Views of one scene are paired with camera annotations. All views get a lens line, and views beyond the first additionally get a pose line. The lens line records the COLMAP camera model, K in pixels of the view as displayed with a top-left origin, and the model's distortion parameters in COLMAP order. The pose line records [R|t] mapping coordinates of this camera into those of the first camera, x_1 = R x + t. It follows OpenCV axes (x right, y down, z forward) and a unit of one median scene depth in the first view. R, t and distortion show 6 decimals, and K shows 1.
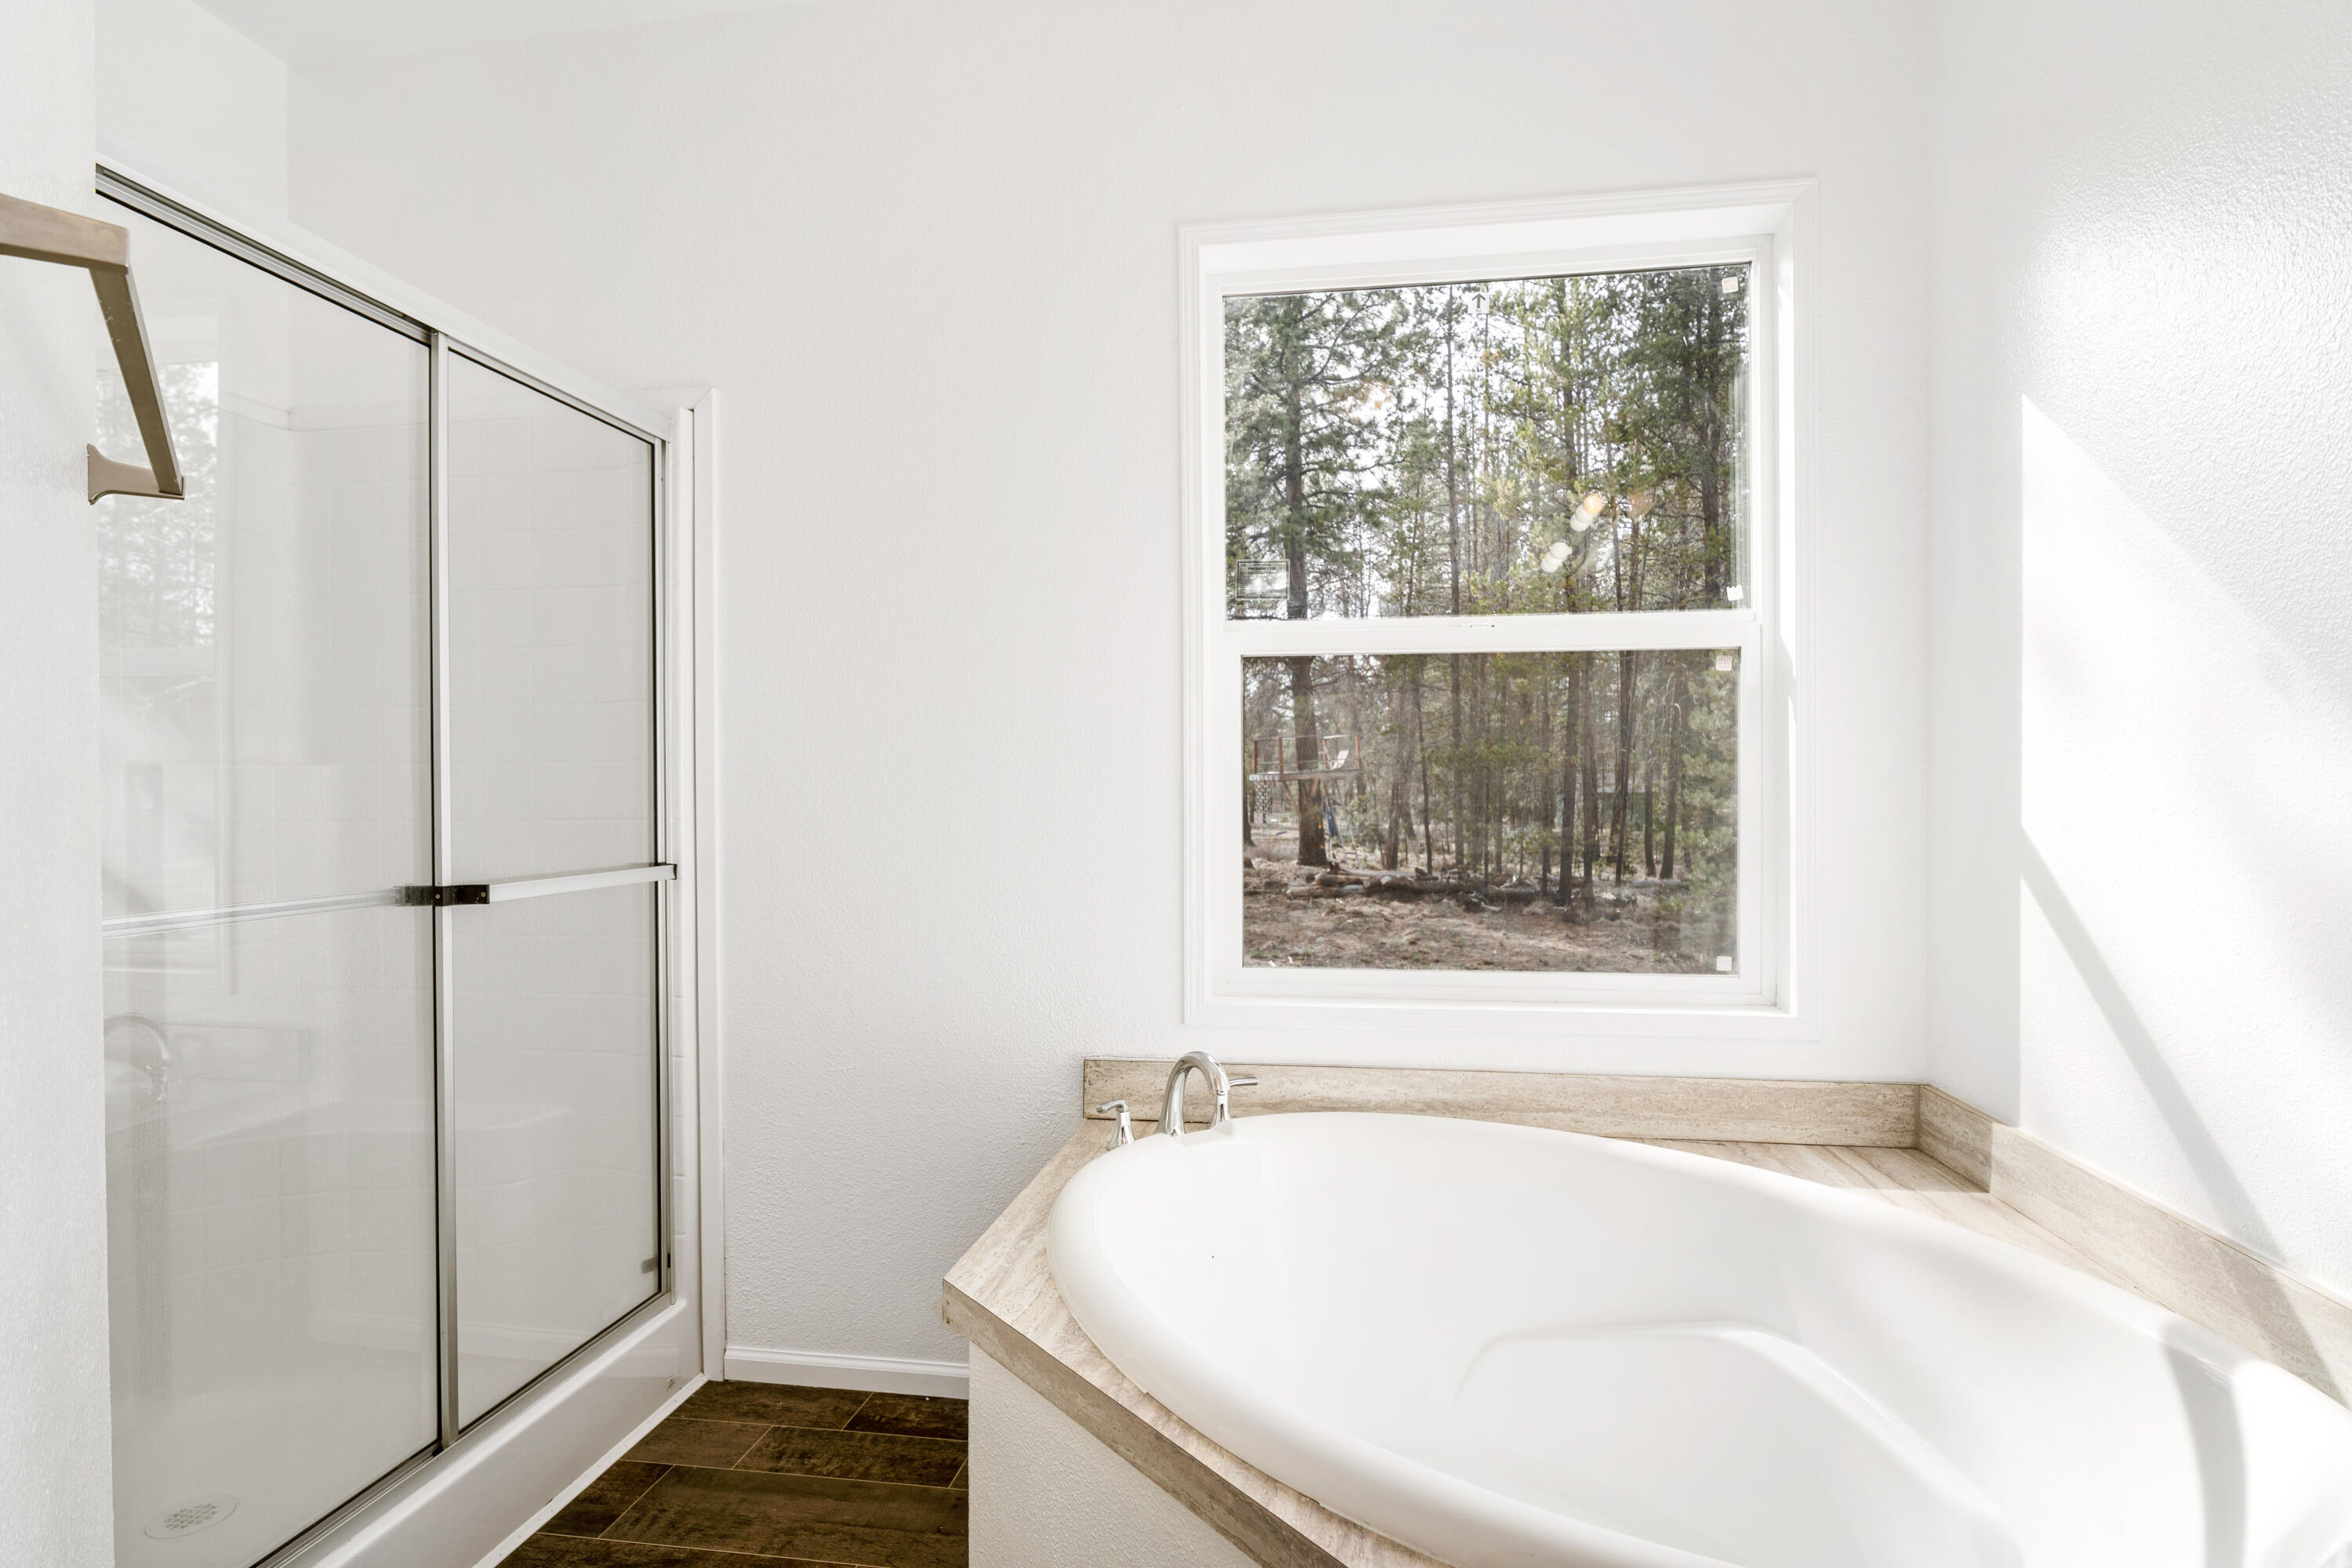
lens RADIAL K [[1217.0, 0, 1176.0], [0, 1217.0, 784.0], [0, 0, 1]] dist [-0.001950, -0.000192]
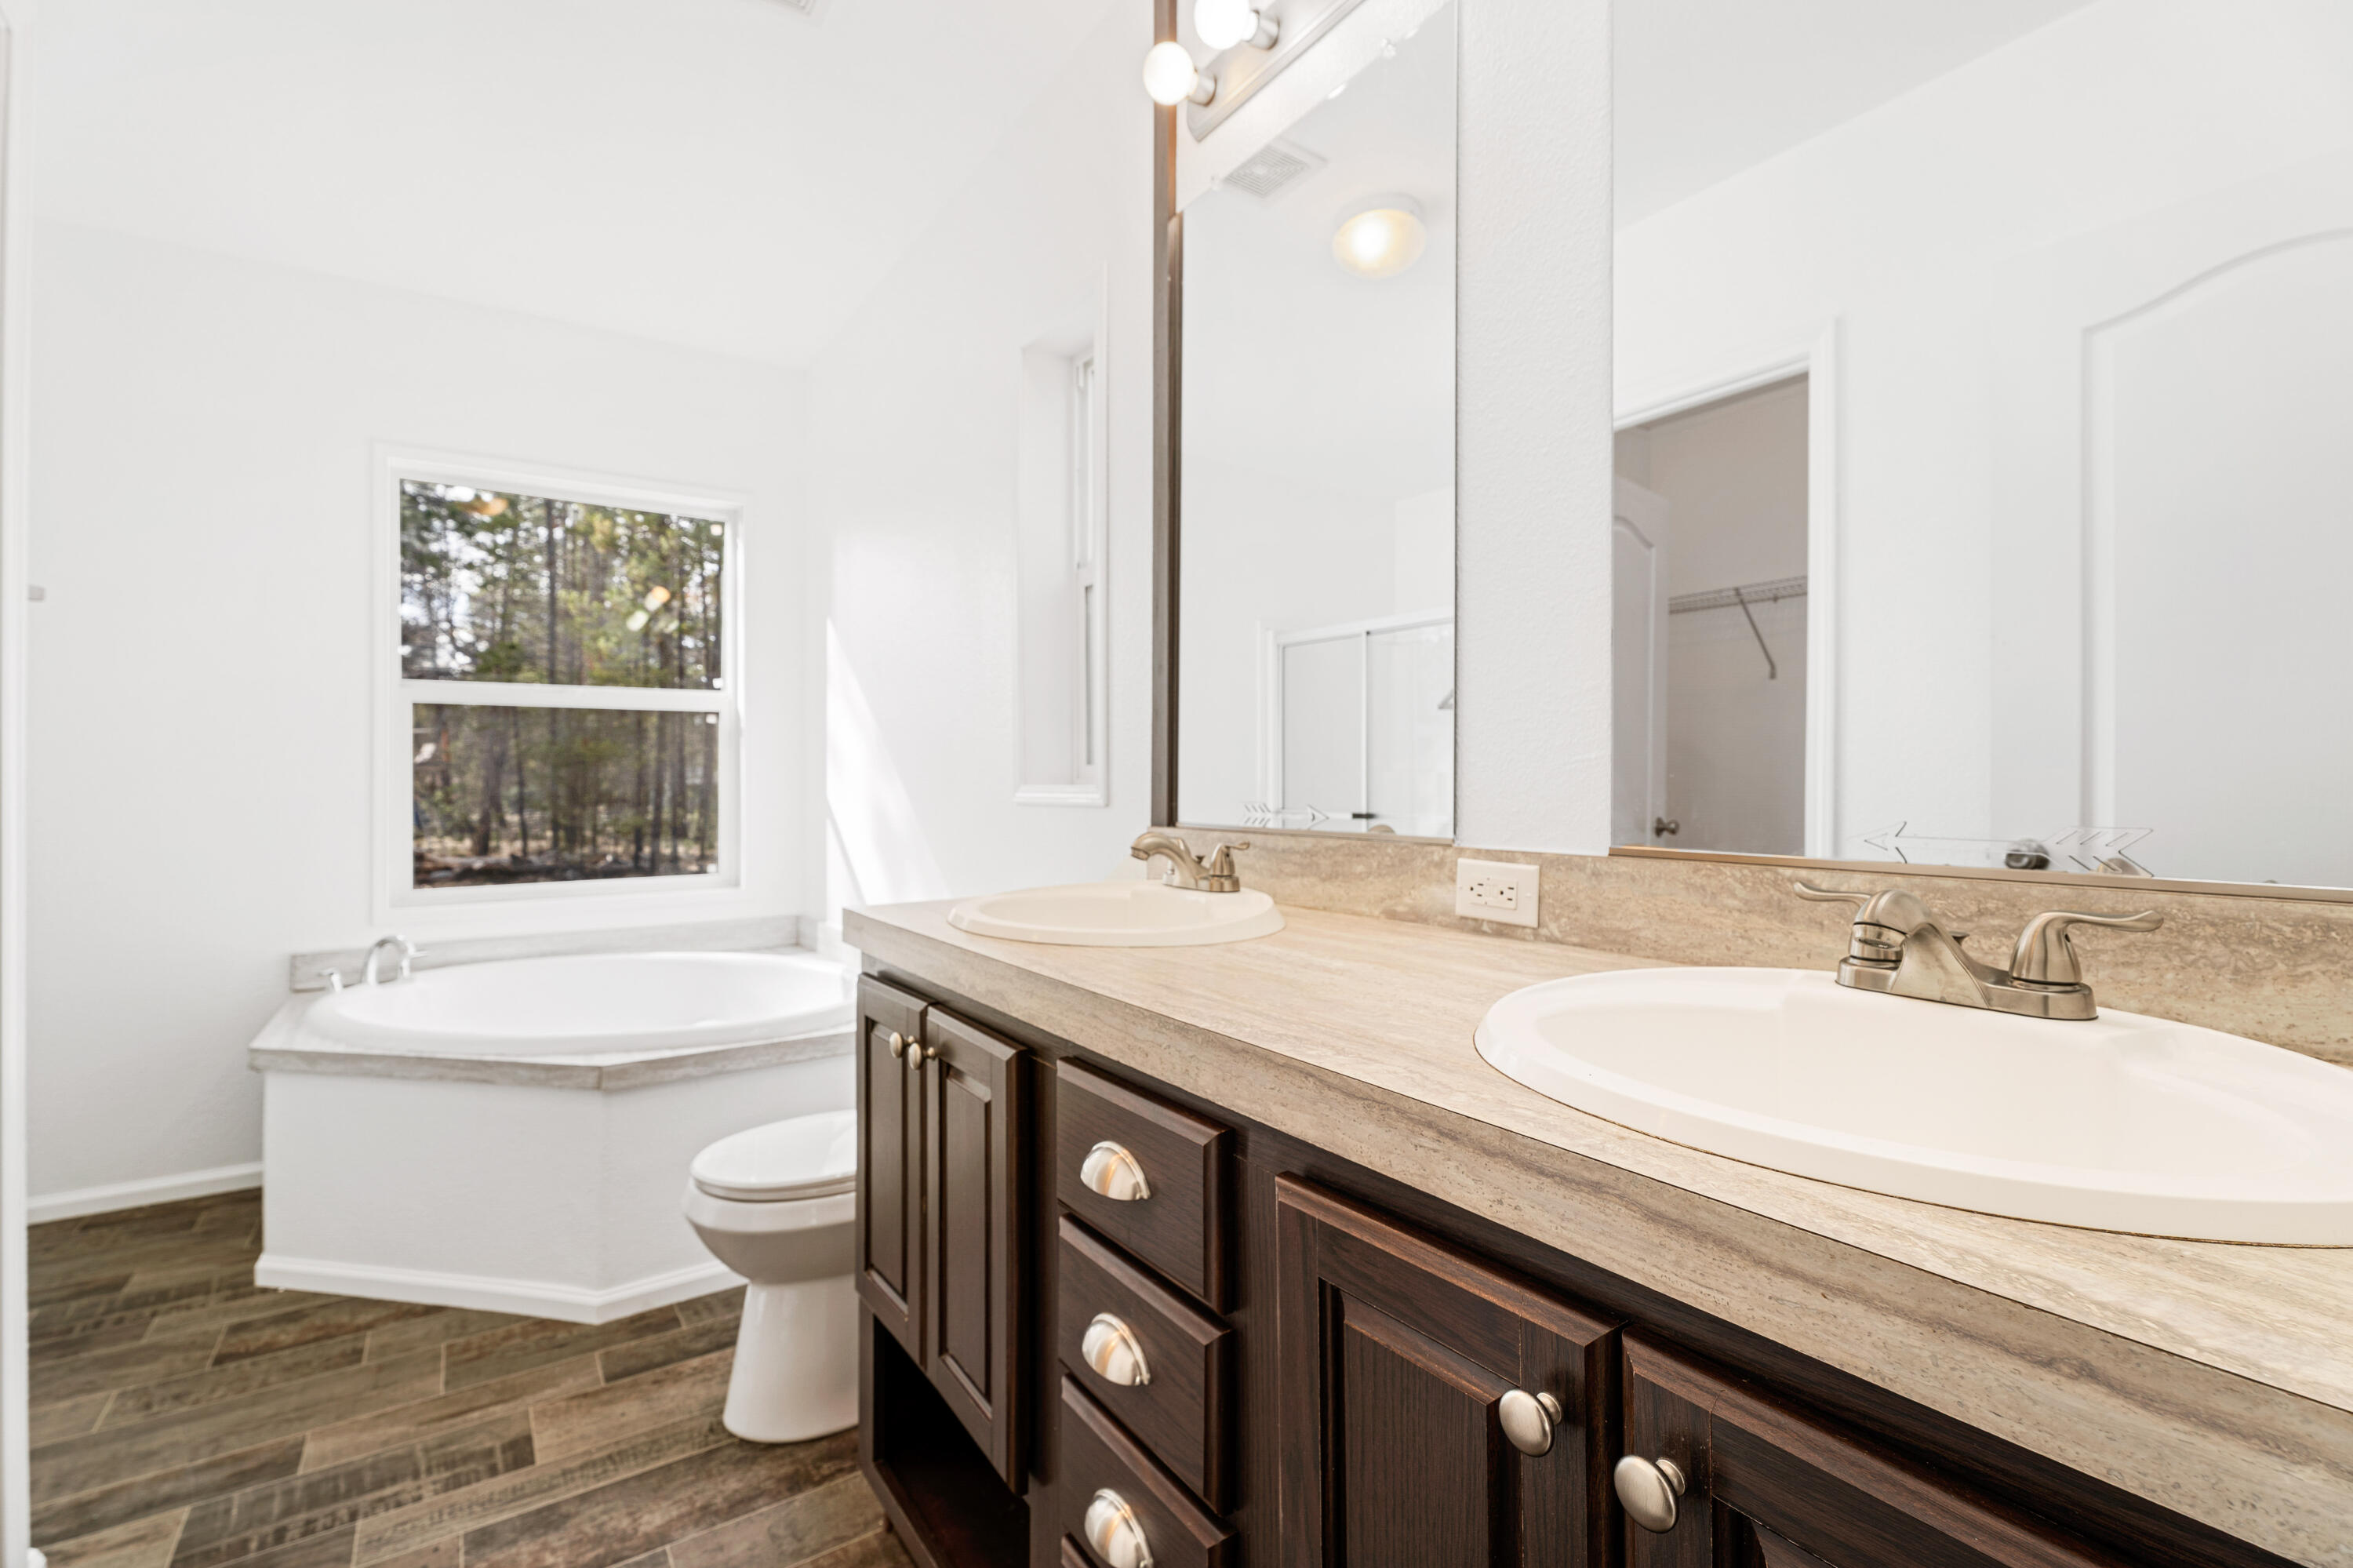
lens RADIAL K [[1062.6, 0, 1188.2], [0, 1062.6, 771.7], [0, 0, 1]] dist [0.001136, 0.000083]
pose [[0.720143, 0.004568, 0.693811, -0.027931], [-0.001456, 0.999986, -0.005072, -0.000468], [-0.693824, 0.002642, 0.720139, -0.112952]]
